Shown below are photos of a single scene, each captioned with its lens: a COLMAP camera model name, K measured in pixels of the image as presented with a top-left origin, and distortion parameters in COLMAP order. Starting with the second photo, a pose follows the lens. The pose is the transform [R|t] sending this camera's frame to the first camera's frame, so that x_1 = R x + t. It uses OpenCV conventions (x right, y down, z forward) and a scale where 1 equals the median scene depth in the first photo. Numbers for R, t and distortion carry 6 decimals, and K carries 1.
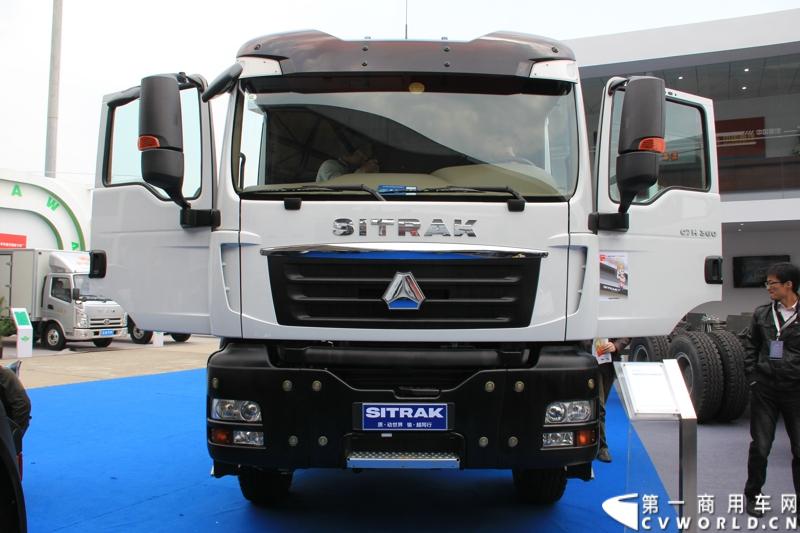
lens RADIAL K [[650.3, 0, 400.6], [0, 650.3, 258.7], [0, 0, 1]] dist [-0.108425, -0.006052]
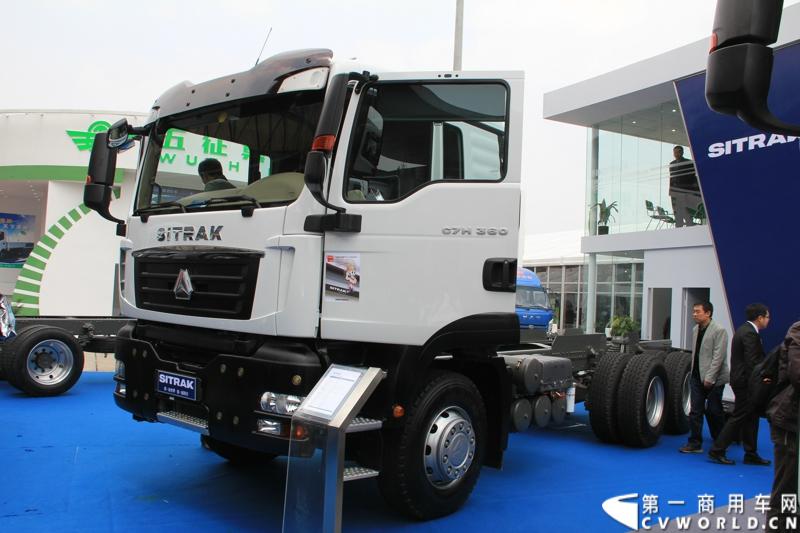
lens RADIAL K [[692.3, 0, 400.0], [0, 692.3, 266.5], [0, 0, 1]] dist [-0.083168, 0.009795]
pose [[0.760960, 0.006472, -0.648766, 1.163000], [-0.014507, 0.999870, -0.007042, 0.017916], [0.648636, 0.014770, 0.760955, 0.261222]]
